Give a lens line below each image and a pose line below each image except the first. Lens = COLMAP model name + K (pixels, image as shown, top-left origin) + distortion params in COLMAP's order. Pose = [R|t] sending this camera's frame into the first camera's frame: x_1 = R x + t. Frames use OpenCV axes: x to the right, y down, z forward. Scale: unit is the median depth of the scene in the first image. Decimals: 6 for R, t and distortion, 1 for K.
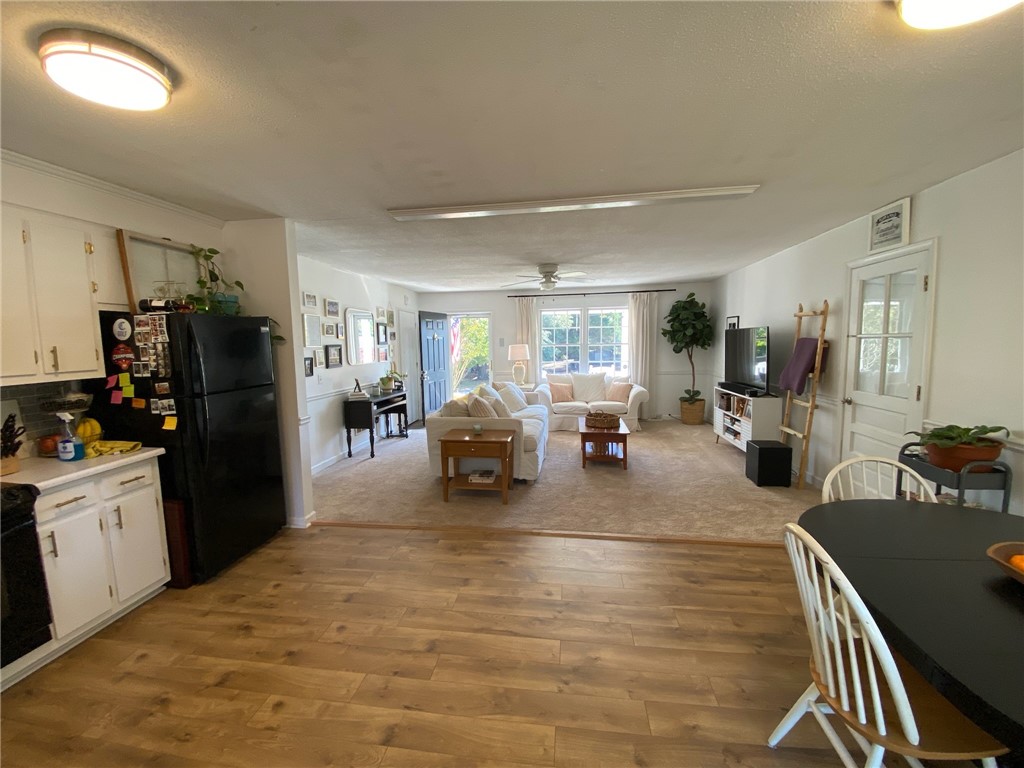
lens RADIAL K [[414.2, 0, 511.7], [0, 414.2, 382.0], [0, 0, 1]] dist [0.020837, -0.021183]
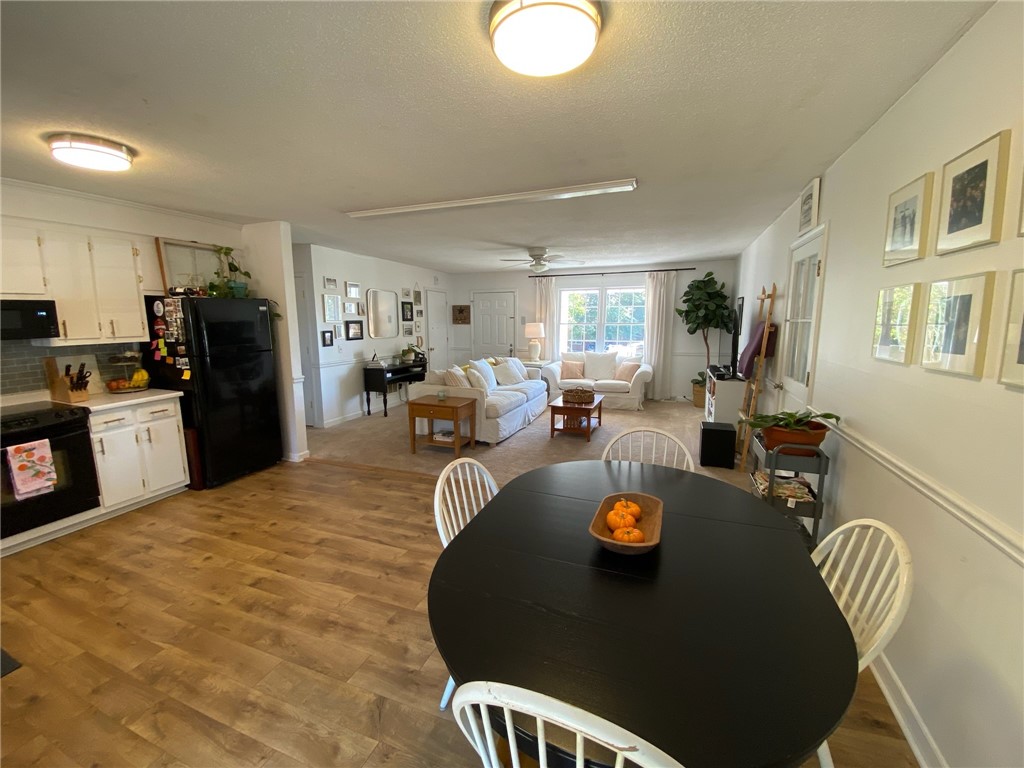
lens RADIAL K [[414.2, 0, 511.7], [0, 414.2, 382.0], [0, 0, 1]] dist [0.020837, -0.021183]
pose [[0.975606, 0.047525, -0.214324, 0.475833], [-0.035477, 0.997585, 0.059714, -0.001252], [0.216644, -0.050653, 0.974936, -0.127795]]
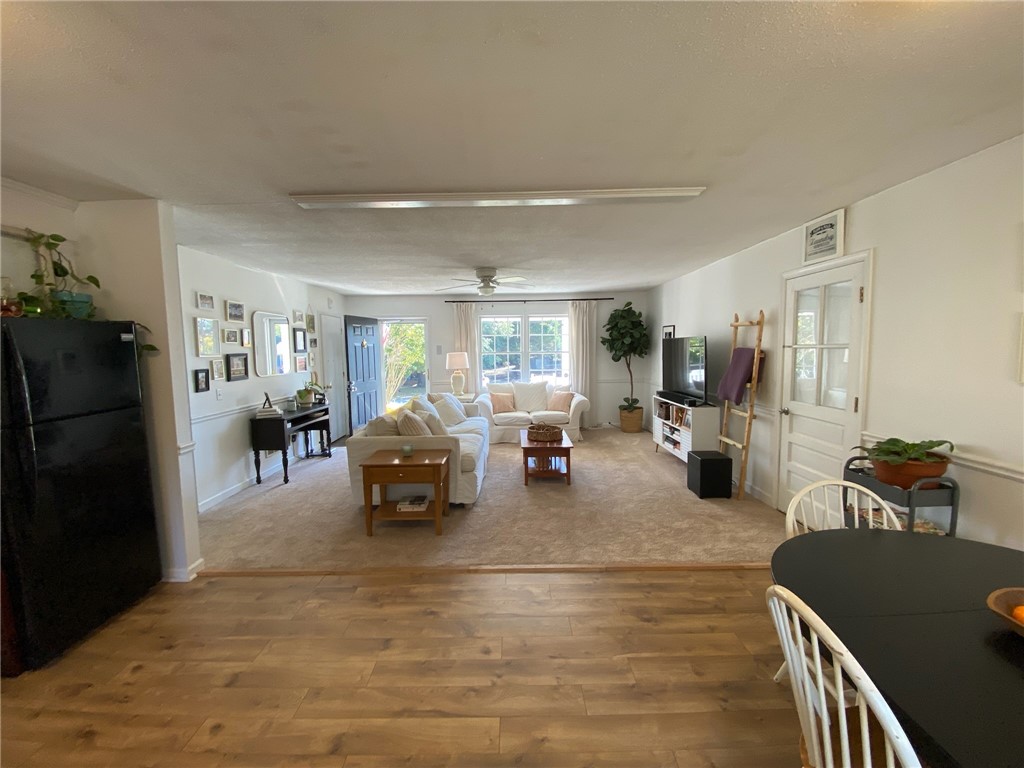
lens RADIAL K [[414.2, 0, 511.7], [0, 414.2, 382.0], [0, 0, 1]] dist [0.020837, -0.021183]
pose [[0.990044, -0.009289, 0.140452, 0.020805], [0.011318, 0.999843, -0.013656, -0.021977], [-0.140303, 0.015110, 0.989993, 0.118070]]
